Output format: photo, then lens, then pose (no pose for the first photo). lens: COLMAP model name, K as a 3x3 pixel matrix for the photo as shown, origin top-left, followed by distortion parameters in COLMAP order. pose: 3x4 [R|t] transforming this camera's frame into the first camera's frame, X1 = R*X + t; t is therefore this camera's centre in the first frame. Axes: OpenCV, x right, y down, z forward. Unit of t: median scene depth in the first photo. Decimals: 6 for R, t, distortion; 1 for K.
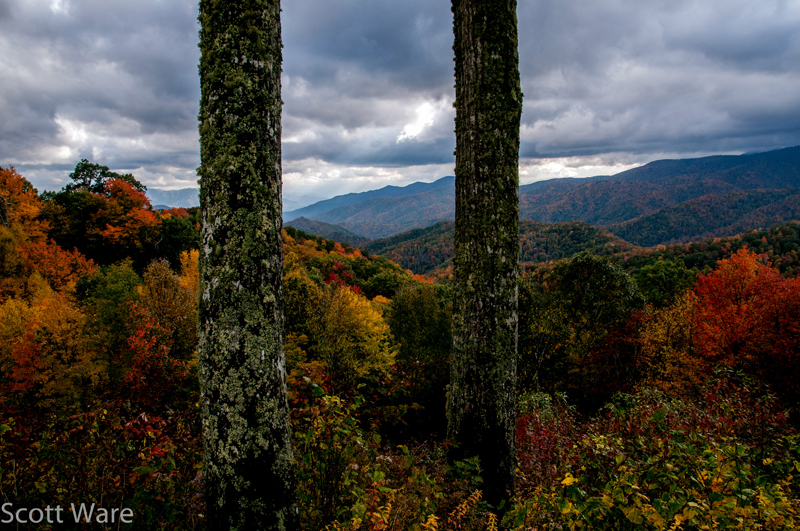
lens RADIAL K [[622.3, 0, 400.0], [0, 622.3, 265.5], [0, 0, 1]] dist [-0.155097, 0.184548]
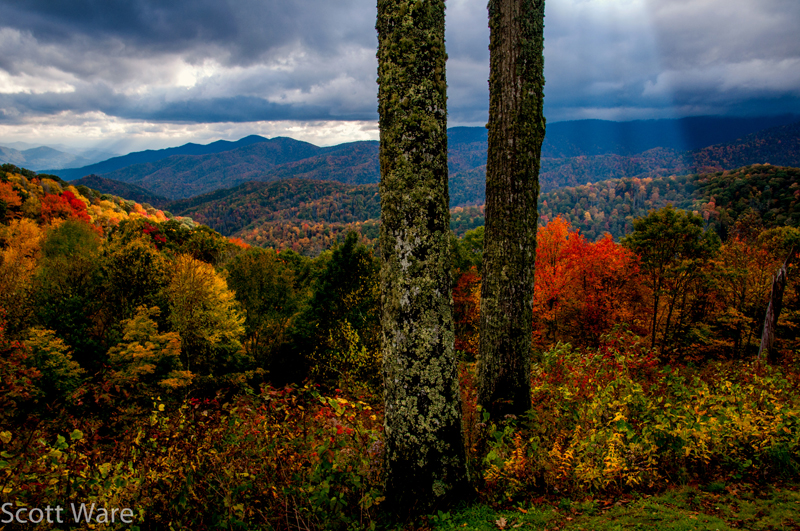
lens RADIAL K [[622.3, 0, 400.0], [0, 622.3, 265.5], [0, 0, 1]] dist [-0.155097, 0.184548]
pose [[0.947853, -0.021504, 0.317981, -0.498701], [0.000769, 0.997873, 0.065189, -0.071363], [-0.318706, -0.061545, 0.945853, -0.117545]]
